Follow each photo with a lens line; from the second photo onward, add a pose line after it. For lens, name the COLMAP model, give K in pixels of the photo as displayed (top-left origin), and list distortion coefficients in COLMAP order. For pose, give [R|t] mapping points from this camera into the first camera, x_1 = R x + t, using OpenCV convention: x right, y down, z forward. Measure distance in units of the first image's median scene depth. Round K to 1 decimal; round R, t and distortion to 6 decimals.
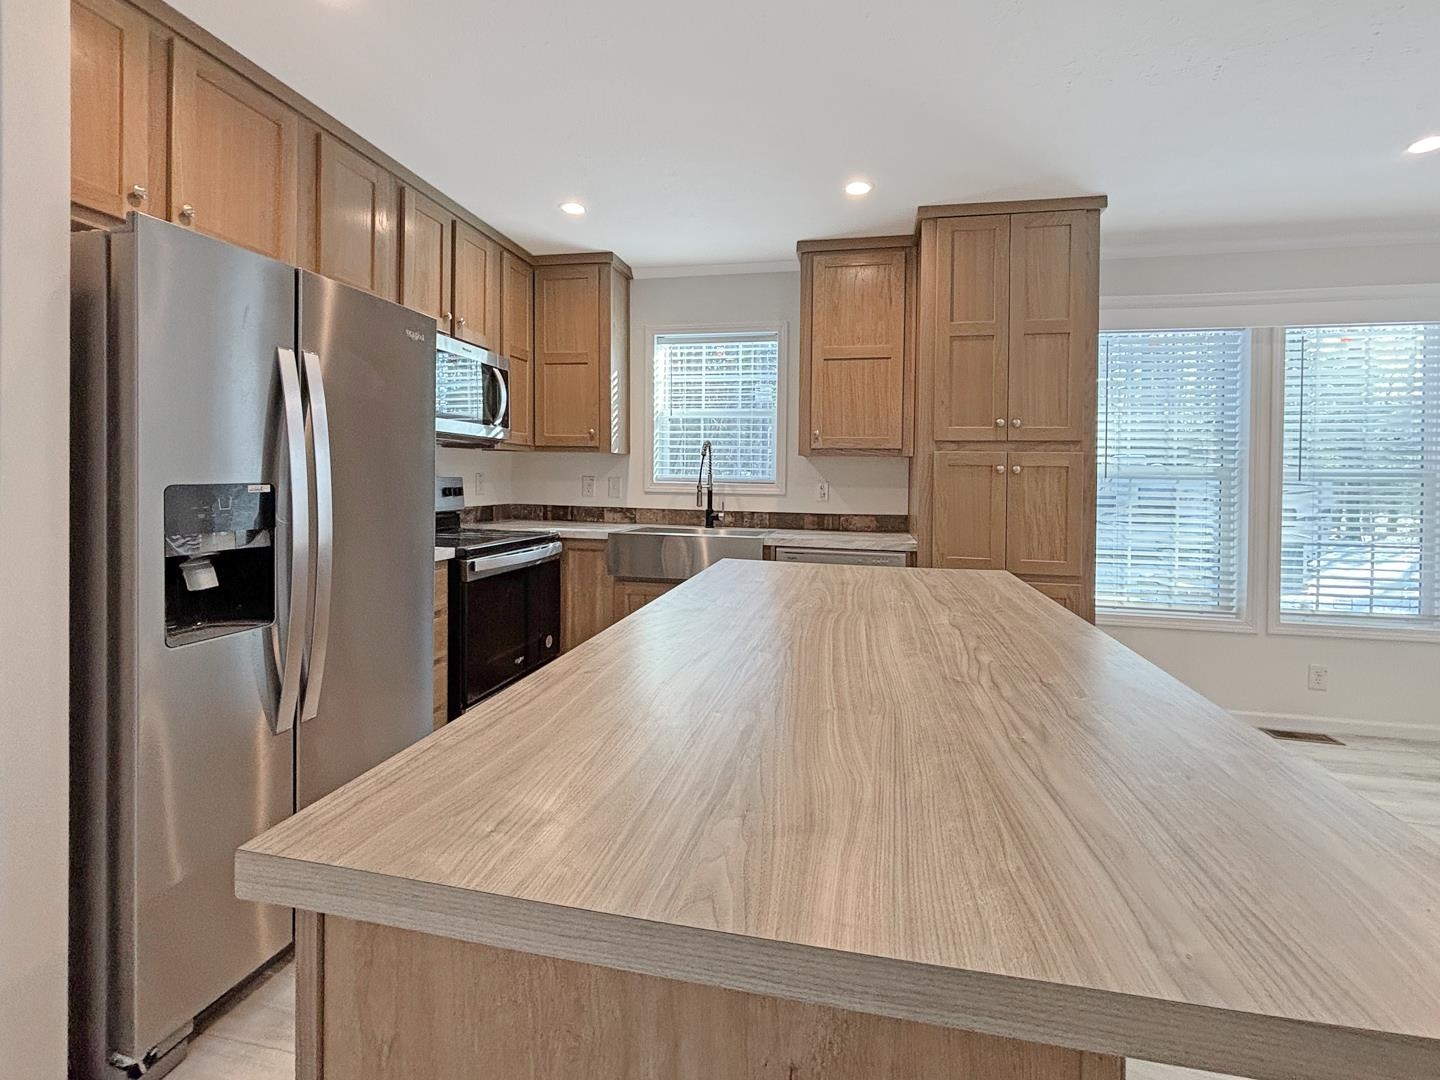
lens RADIAL K [[648.2, 0, 728.6], [0, 648.2, 492.1], [0, 0, 1]] dist [0.020573, -0.000266]
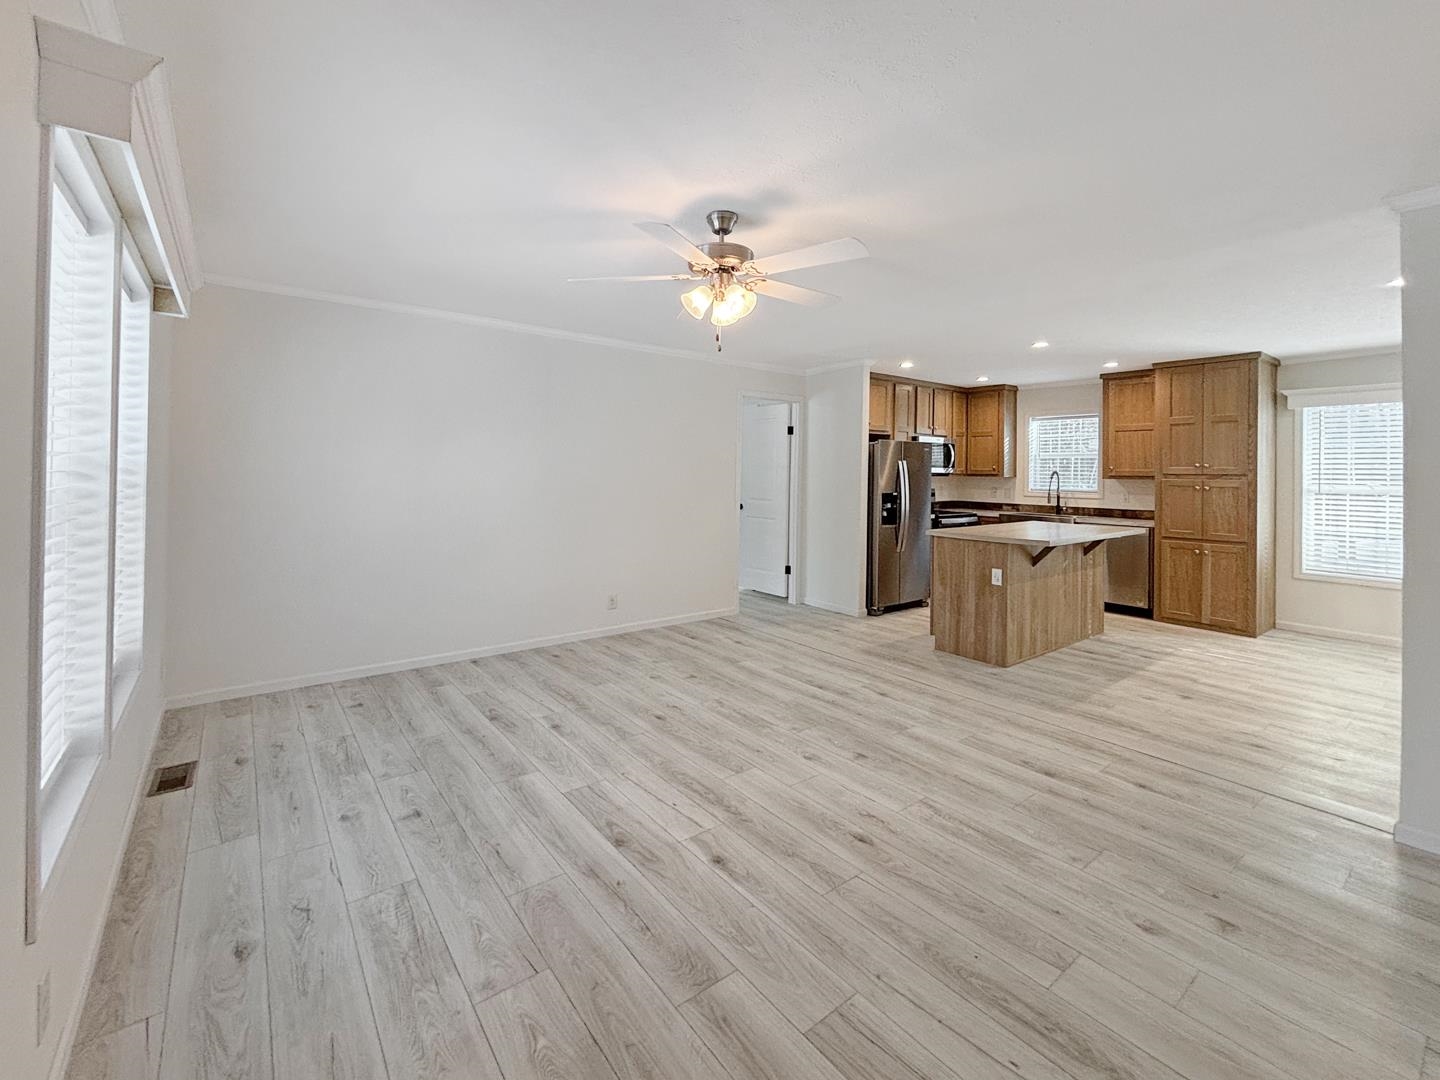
lens RADIAL K [[607.9, 0, 708.5], [0, 607.9, 481.6], [0, 0, 1]] dist [0.000717, 0.000087]
pose [[0.753305, 0.000741, -0.657670, 0.418904], [-0.012459, 0.999836, -0.013144, -0.008910], [0.657553, 0.018095, 0.753191, -1.189188]]
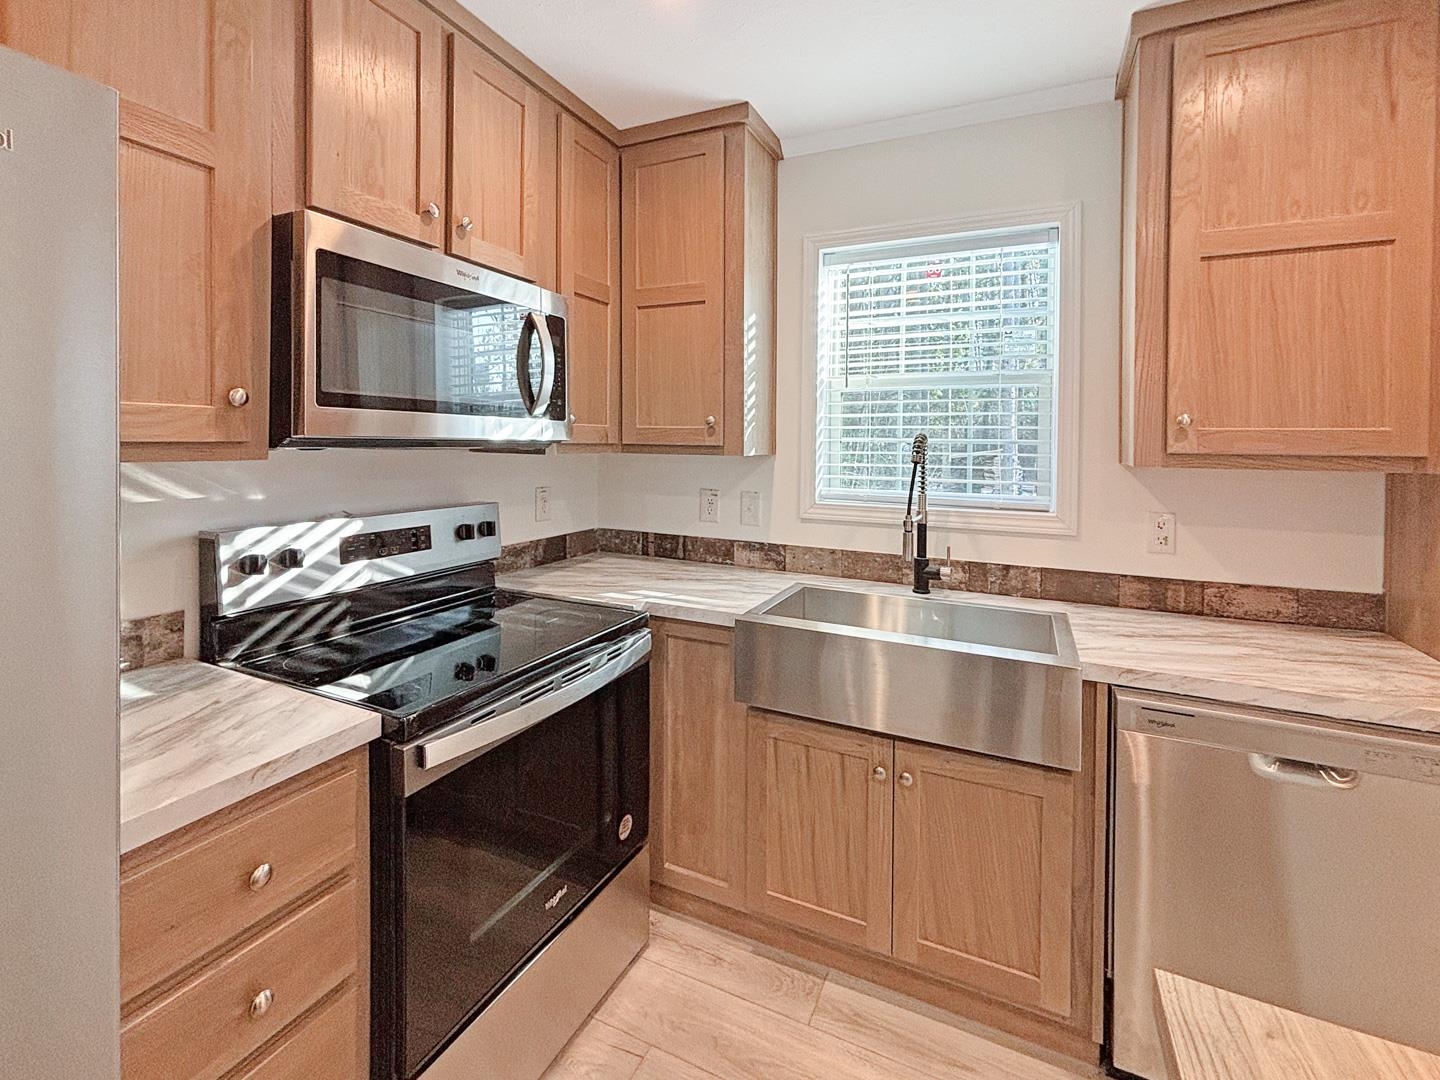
lens RADIAL K [[641.3, 0, 713.9], [0, 641.3, 468.3], [0, 0, 1]] dist [-0.000883, -0.000385]
pose [[0.970896, 0.004284, -0.239464, -0.075677], [-0.000473, 0.999872, 0.015968, -0.062215], [0.239502, -0.015389, 0.970774, 0.468929]]
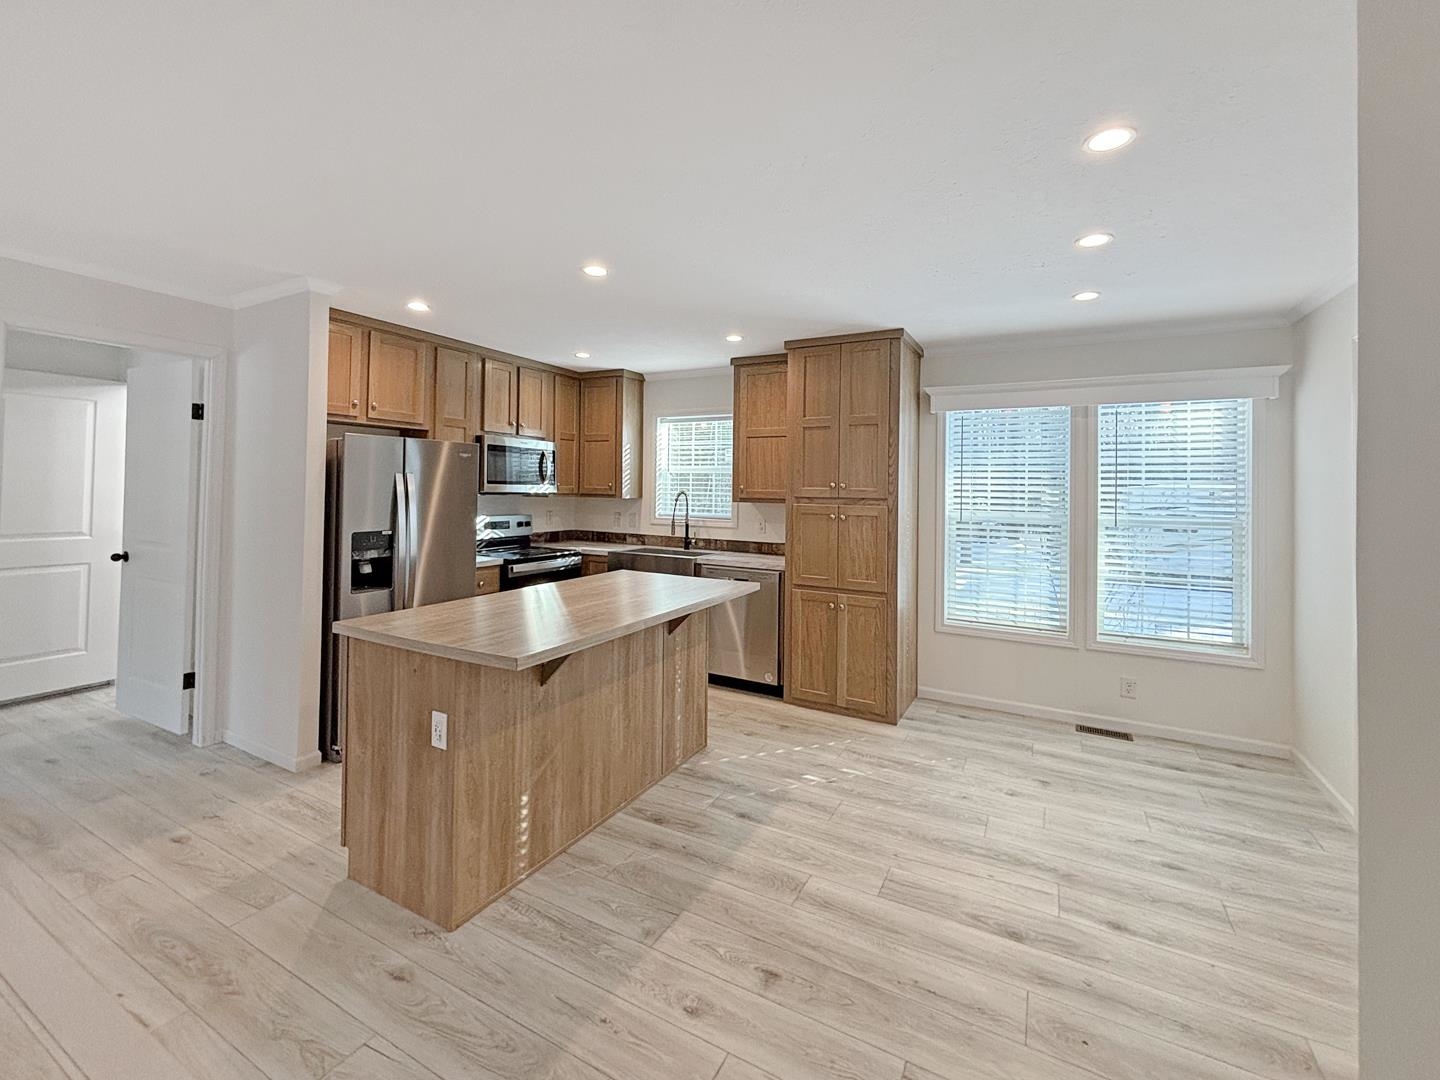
lens RADIAL K [[630.0, 0, 687.3], [0, 630.0, 500.8], [0, 0, 1]] dist [0.052151, -0.000009]
pose [[0.948275, 0.004147, -0.317422, 0.453915], [-0.006831, 0.999950, -0.007343, -0.047867], [0.317376, 0.009131, 0.948256, -0.371688]]
